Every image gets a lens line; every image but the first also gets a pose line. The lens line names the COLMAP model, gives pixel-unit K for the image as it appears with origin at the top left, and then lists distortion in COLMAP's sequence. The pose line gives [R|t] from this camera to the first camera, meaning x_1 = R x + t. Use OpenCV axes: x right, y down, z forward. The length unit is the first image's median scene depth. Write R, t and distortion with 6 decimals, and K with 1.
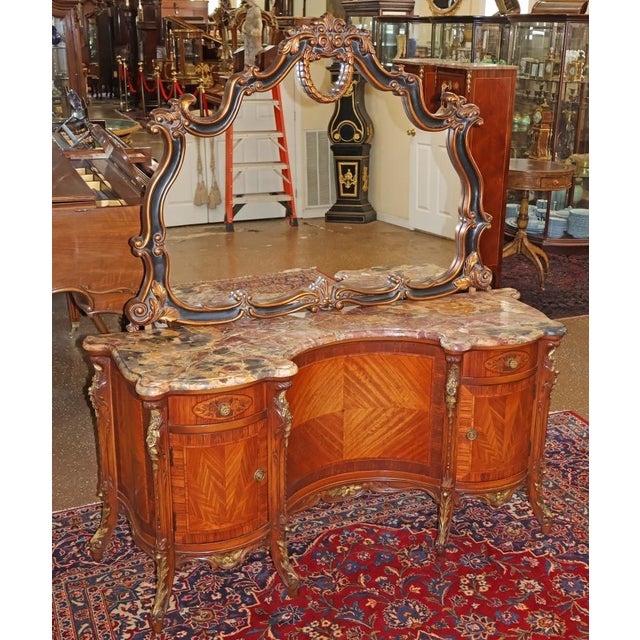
lens RADIAL K [[823.2, 0, 330.0], [0, 823.2, 290.6], [0, 0, 1]] dist [0.005068, 0.000000]
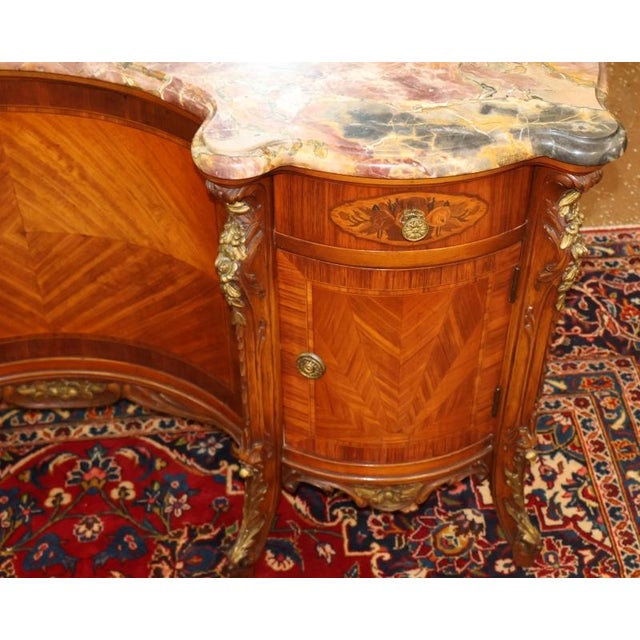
lens RADIAL K [[1085.4, 0, 382.7], [0, 1085.4, 312.7], [0, 0, 1]] dist [0.014624, 0.000000]
pose [[0.955751, 0.215786, -0.199939, 0.305783], [-0.104768, 0.884776, 0.454088, -0.080068], [0.274887, -0.413048, 0.868233, 0.594525]]
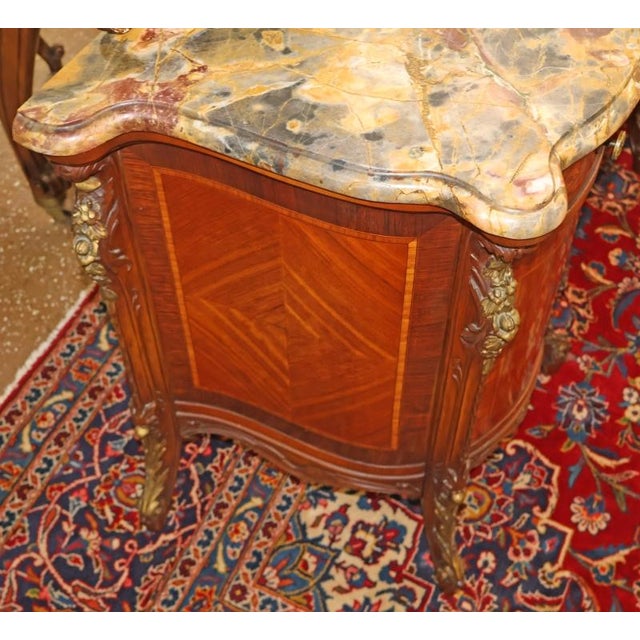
lens RADIAL K [[964.2, 0, 291.4], [0, 964.2, 317.4], [0, 0, 1]] dist [0.014707, 0.000000]
pose [[0.777920, -0.517971, 0.355733, -0.366670], [0.211749, 0.749107, 0.627695, -0.079365], [-0.591610, -0.412970, 0.692426, 0.658768]]
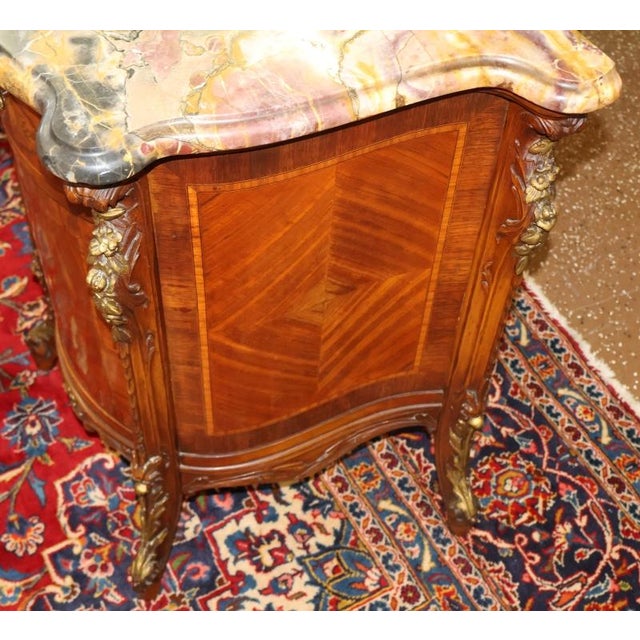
lens RADIAL K [[1028.7, 0, 308.6], [0, 1028.7, 338.5], [0, 0, 1]] dist [0.012207, 0.000000]
pose [[0.083062, 0.767758, -0.635334, 0.528945], [-0.306148, 0.626366, 0.716896, -0.155957], [0.948354, 0.134959, 0.287074, 1.011904]]
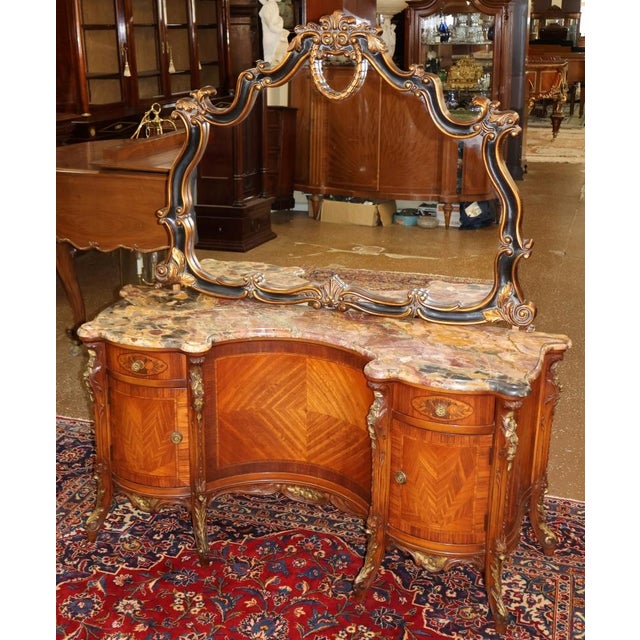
lens RADIAL K [[823.2, 0, 321.8], [0, 823.2, 260.7], [0, 0, 1]] dist [0.005068, 0.000000]
pose [[0.754366, 0.169865, -0.634096, 0.644985], [-0.186880, 0.981543, 0.040614, -0.076348], [0.629292, 0.087862, 0.772187, 0.244197]]
